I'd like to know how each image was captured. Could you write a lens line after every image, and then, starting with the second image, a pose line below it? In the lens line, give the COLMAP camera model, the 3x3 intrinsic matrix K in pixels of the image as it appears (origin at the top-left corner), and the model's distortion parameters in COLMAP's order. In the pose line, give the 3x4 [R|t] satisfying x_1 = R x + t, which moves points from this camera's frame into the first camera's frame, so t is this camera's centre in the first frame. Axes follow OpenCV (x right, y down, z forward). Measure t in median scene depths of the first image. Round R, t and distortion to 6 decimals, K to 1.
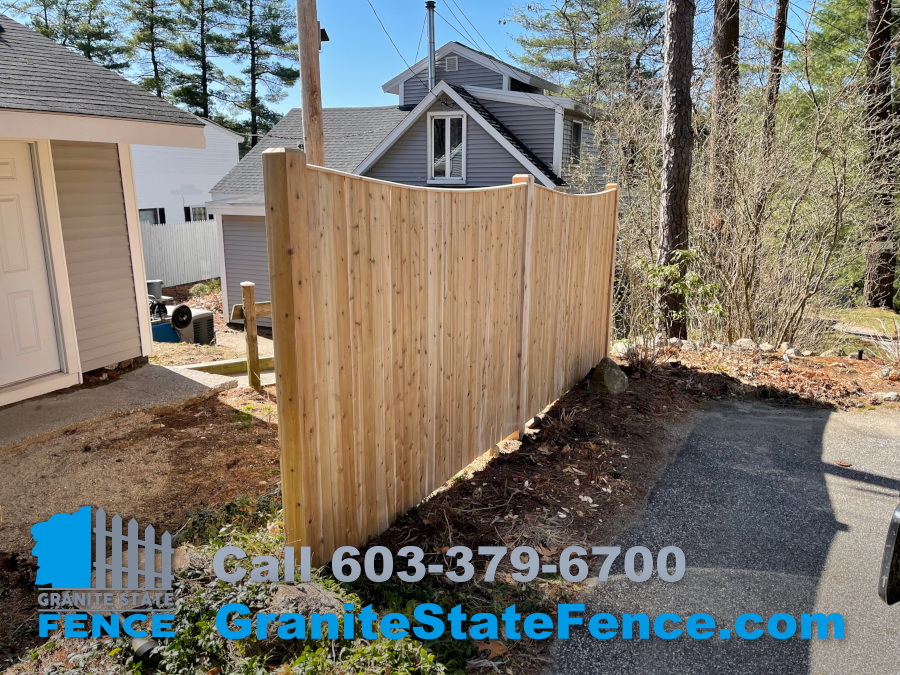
lens RADIAL K [[679.9, 0, 450.8], [0, 679.9, 338.6], [0, 0, 1]] dist [0.011322, 0.000987]
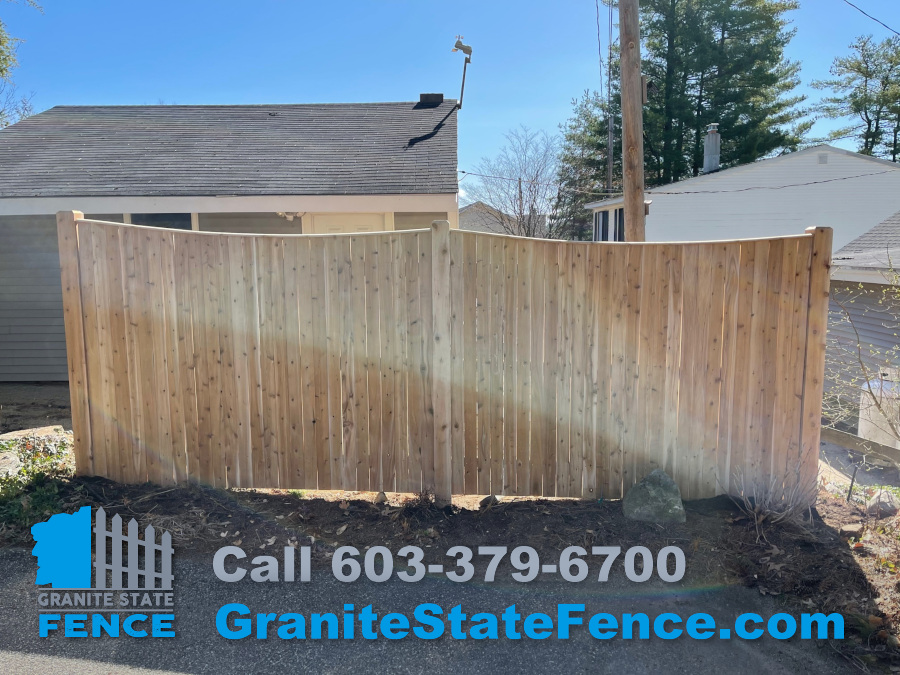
lens RADIAL K [[679.9, 0, 449.6], [0, 679.9, 336.1], [0, 0, 1]] dist [0.011322, 0.000987]
pose [[0.455447, 0.105908, -0.883941, 1.311406], [-0.192725, 0.981083, 0.018246, -0.138876], [0.869152, 0.162048, 0.467243, 0.811778]]
